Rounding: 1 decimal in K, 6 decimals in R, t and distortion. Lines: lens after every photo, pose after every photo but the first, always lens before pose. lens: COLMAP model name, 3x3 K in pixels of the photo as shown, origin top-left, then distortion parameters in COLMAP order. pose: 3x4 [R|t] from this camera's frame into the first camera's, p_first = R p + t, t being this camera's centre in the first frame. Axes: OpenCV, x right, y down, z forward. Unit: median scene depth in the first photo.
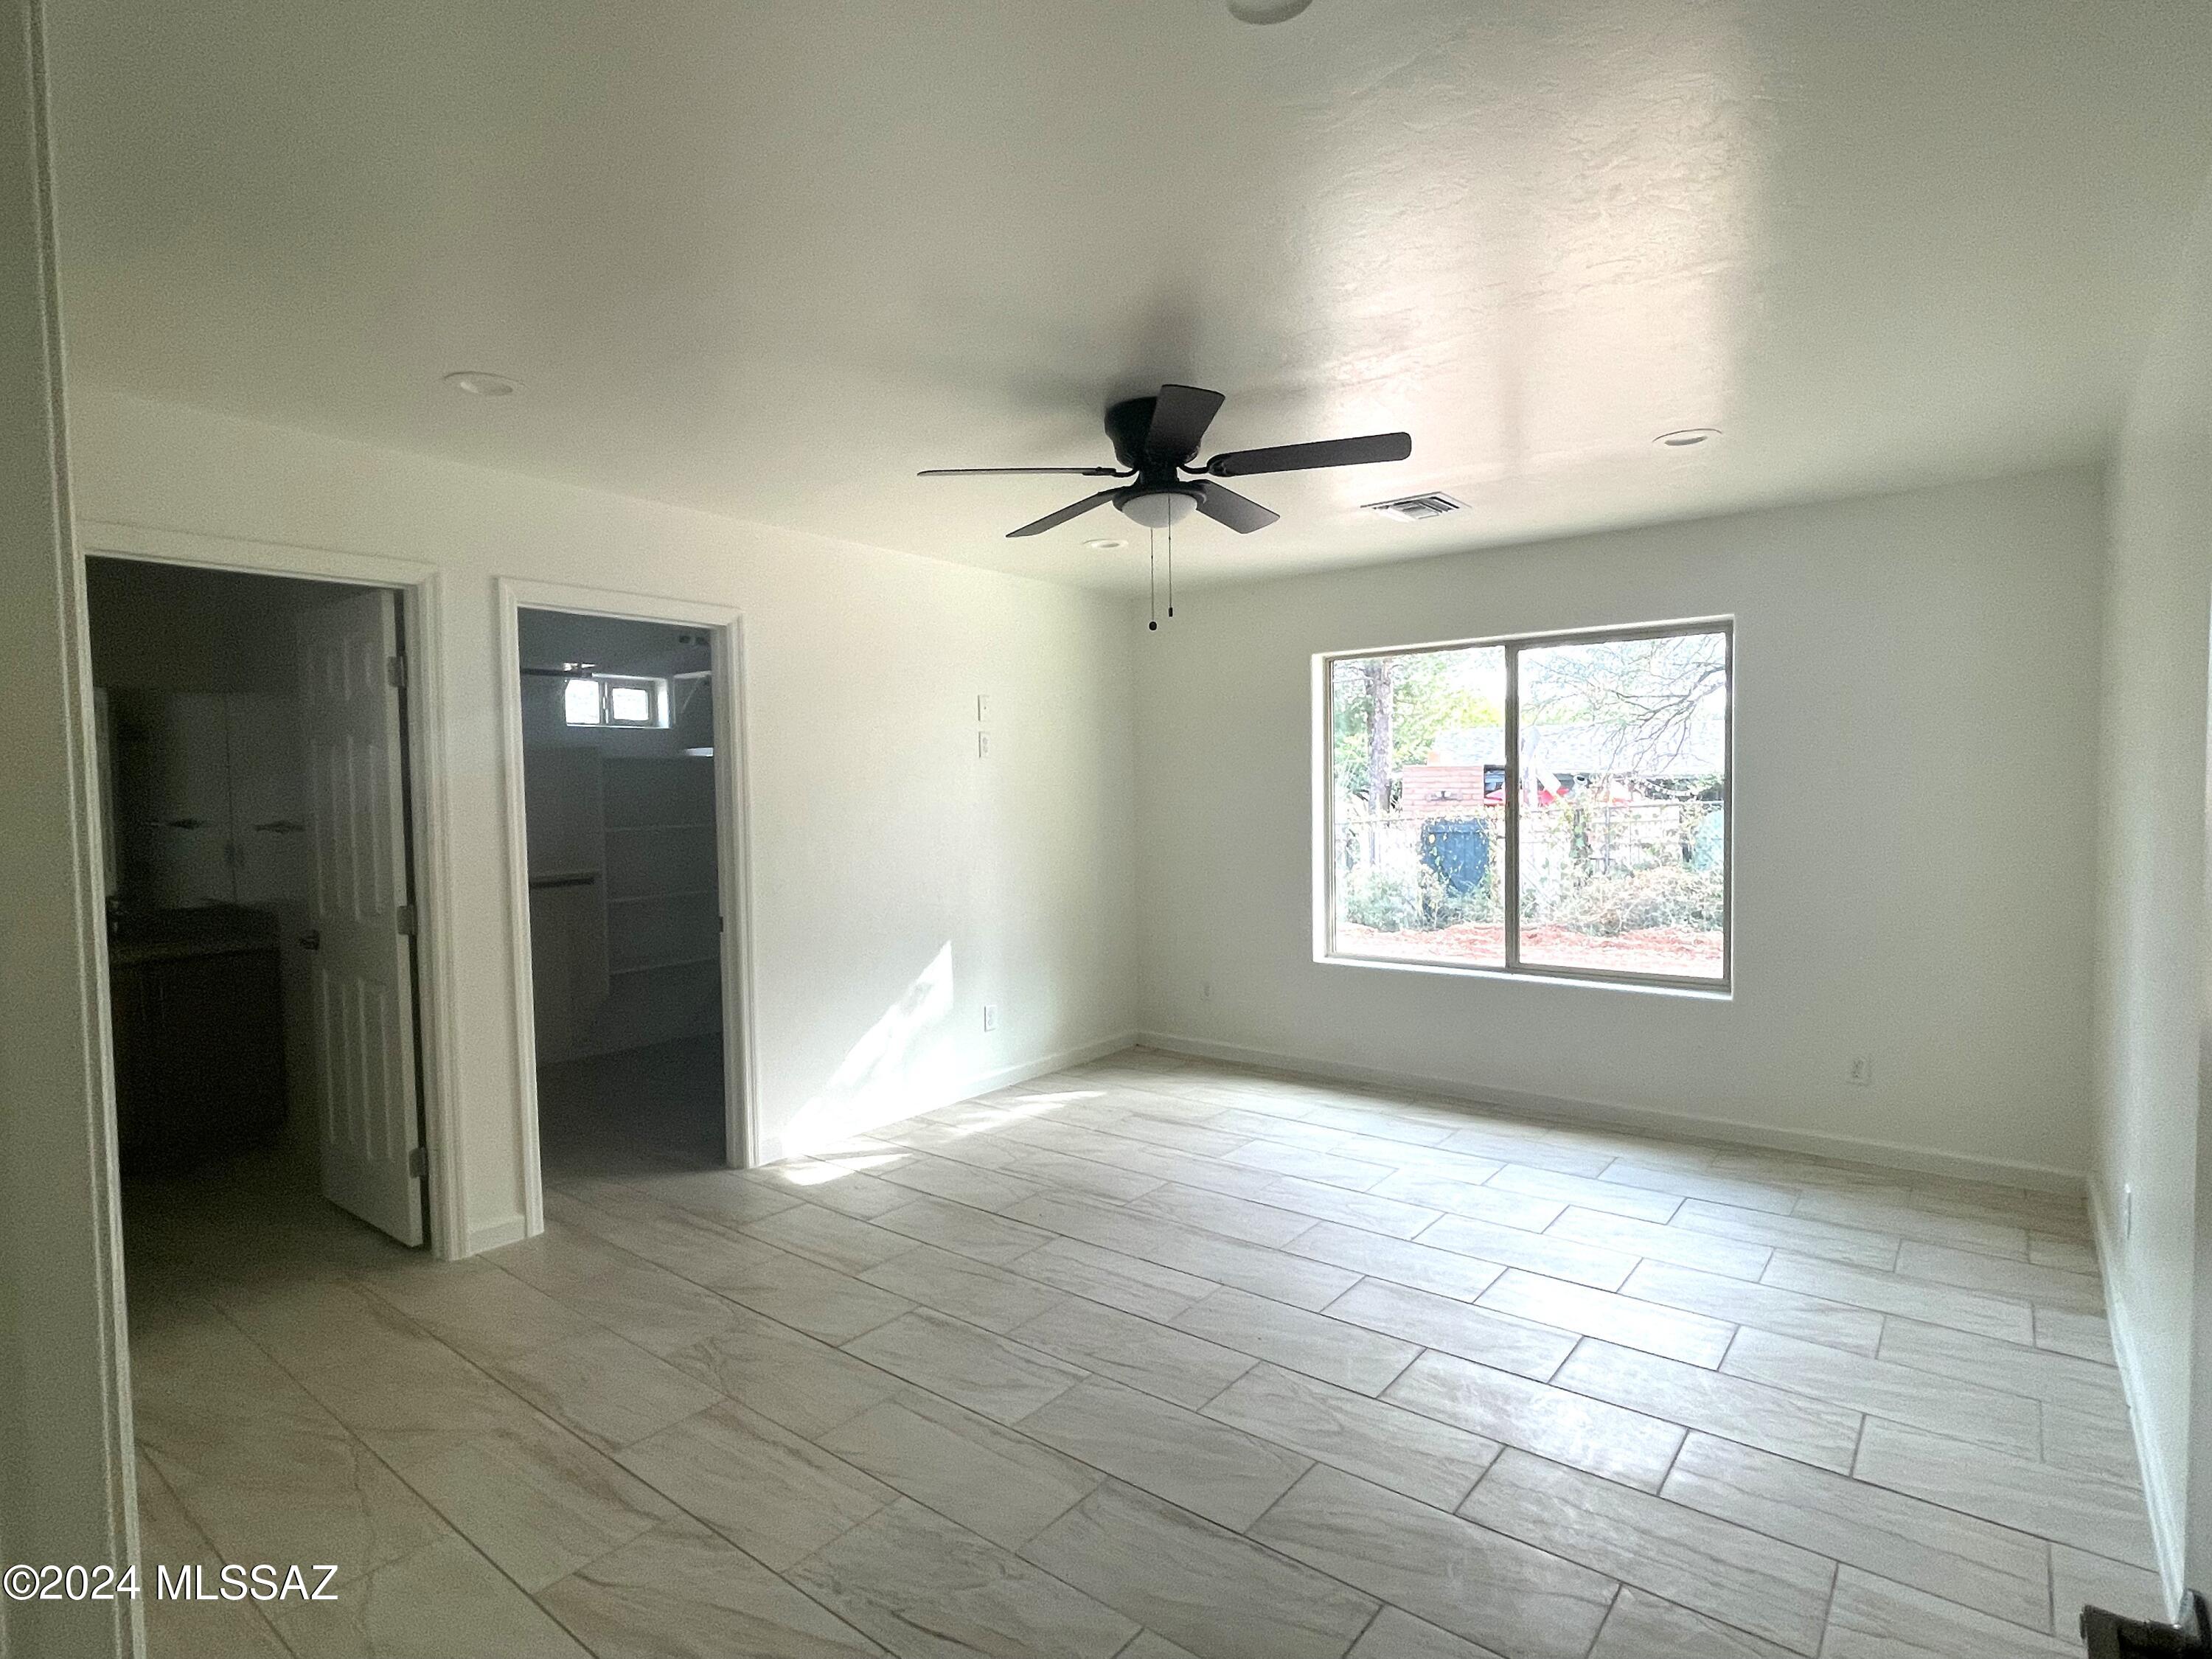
lens RADIAL K [[1118.3, 0, 1106.2], [0, 1118.3, 835.1], [0, 0, 1]] dist [-0.001442, -0.000465]
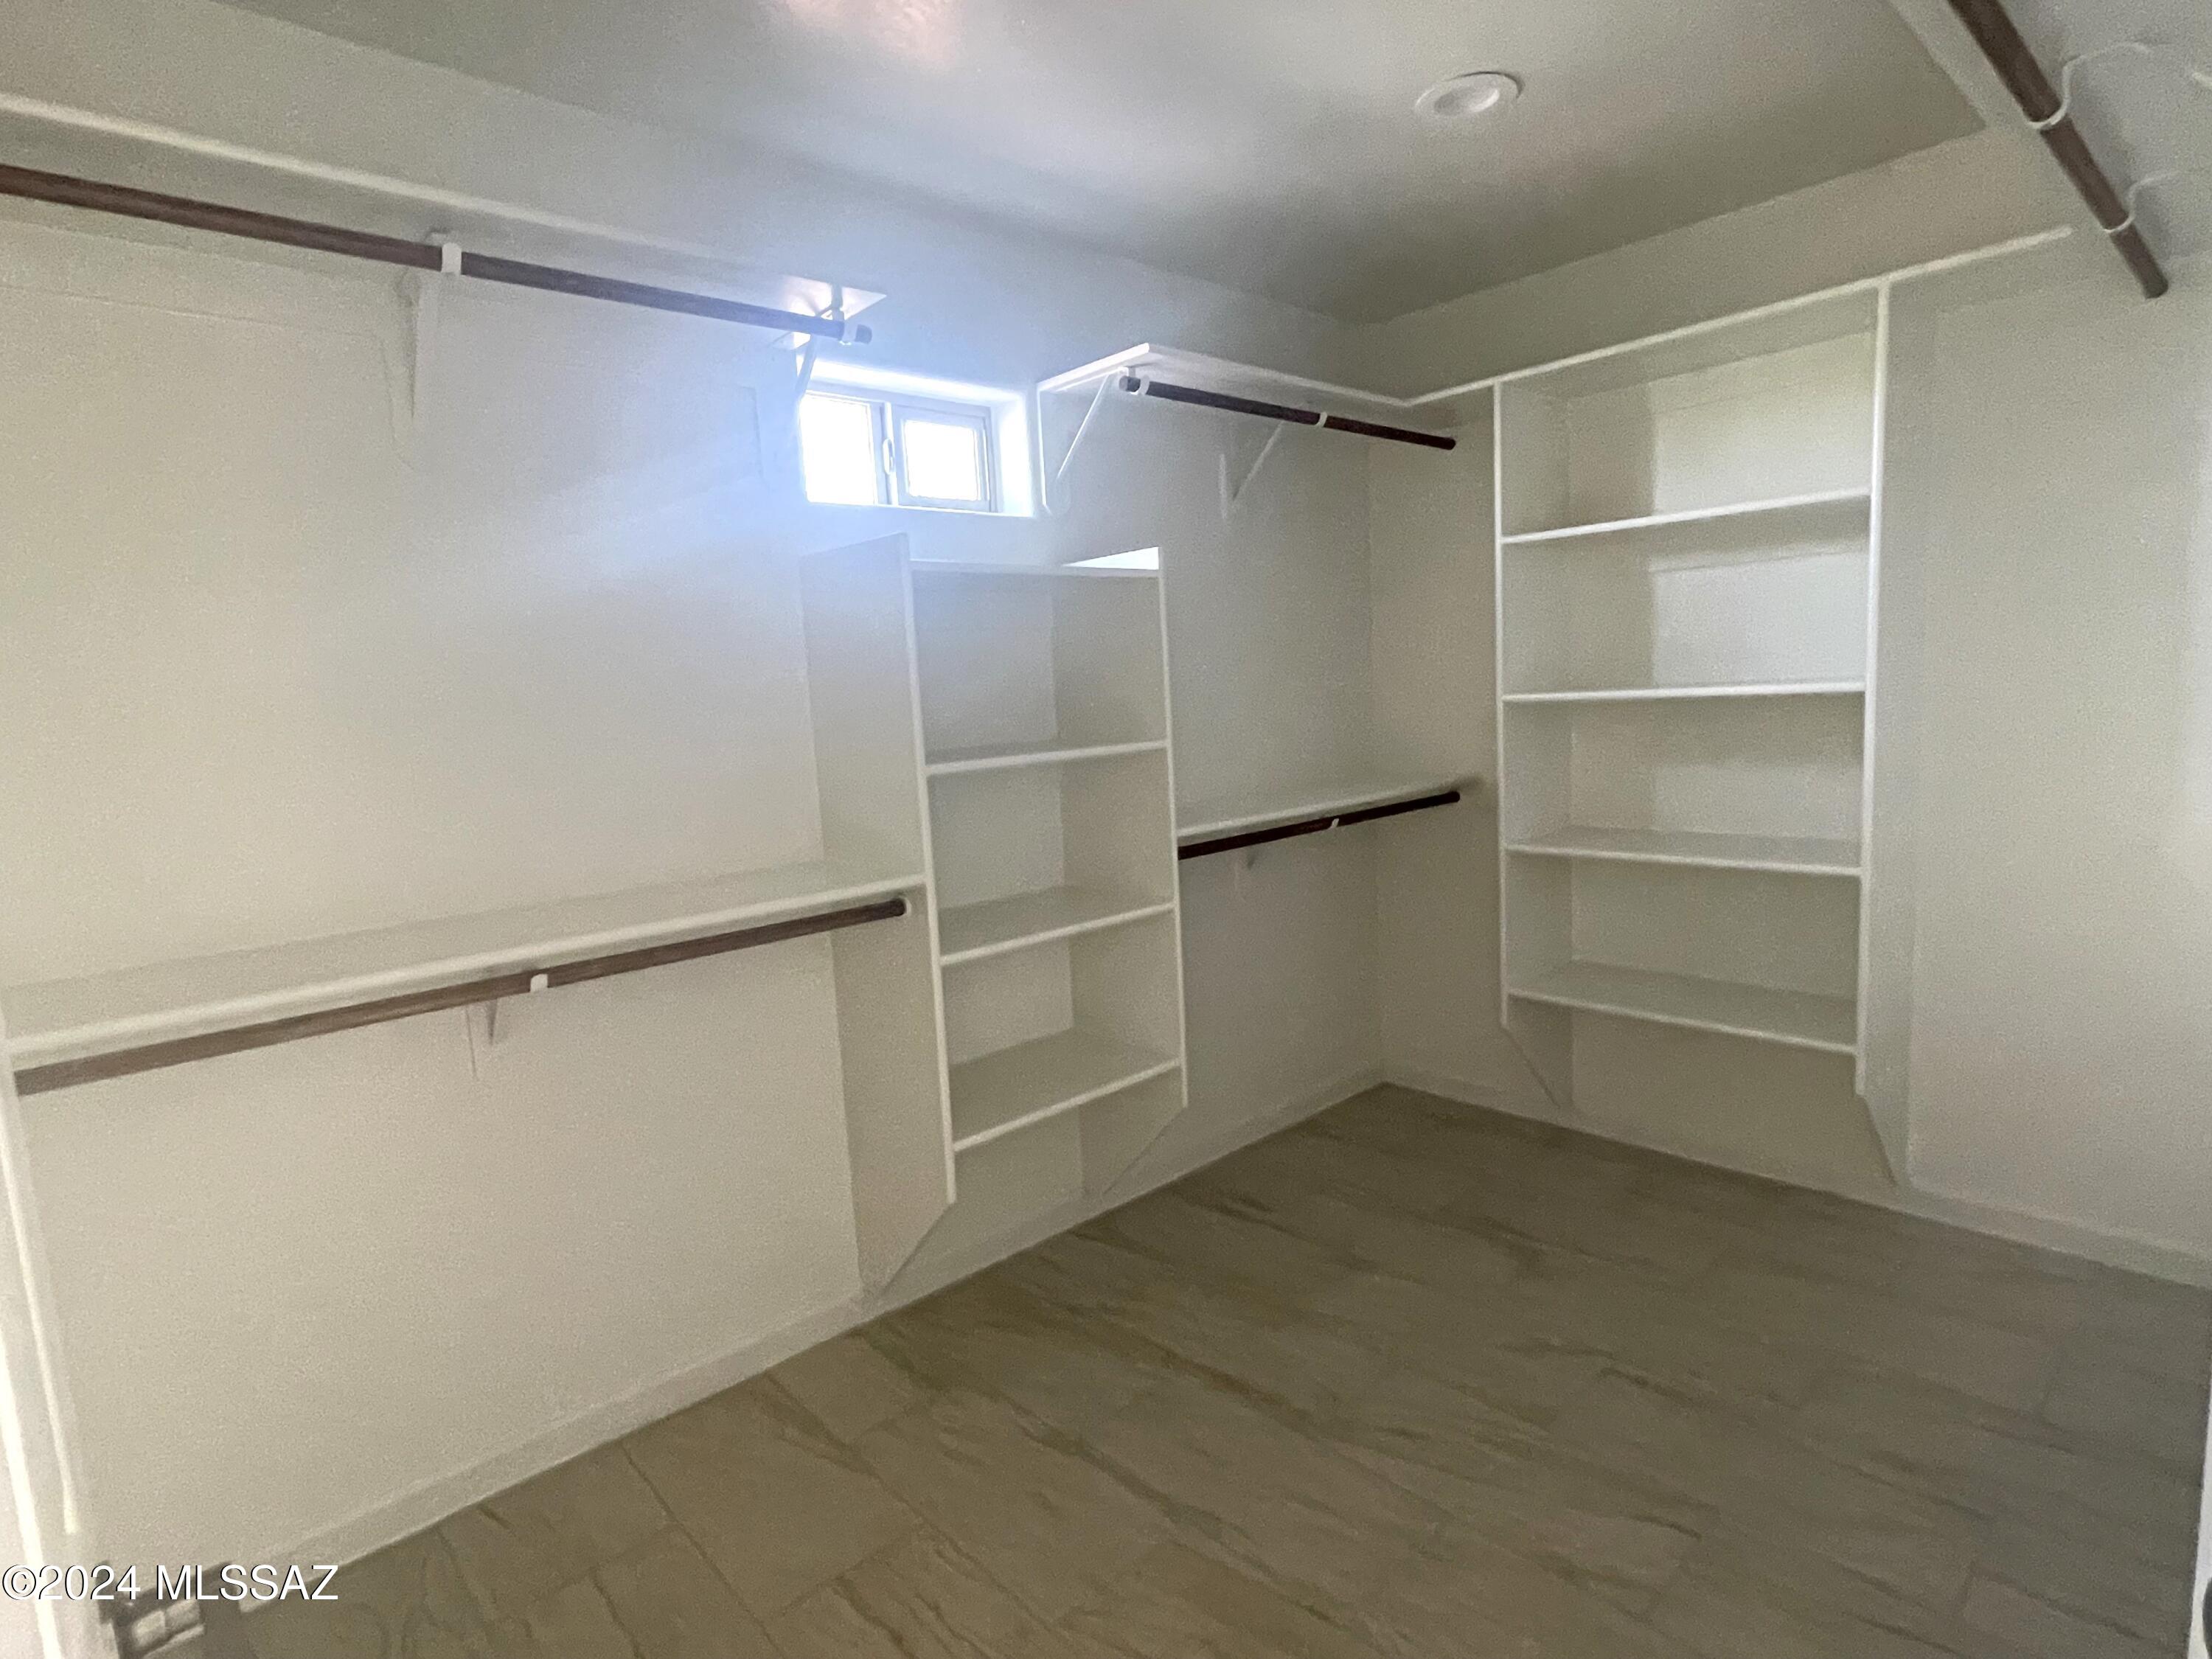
lens RADIAL K [[1118.3, 0, 1107.5], [0, 1118.3, 826.7], [0, 0, 1]] dist [-0.001442, -0.000465]
pose [[0.985725, -0.022804, -0.166813, -0.302340], [0.039441, 0.994492, 0.097110, -0.019534], [0.163679, -0.102303, 0.981195, 0.594044]]
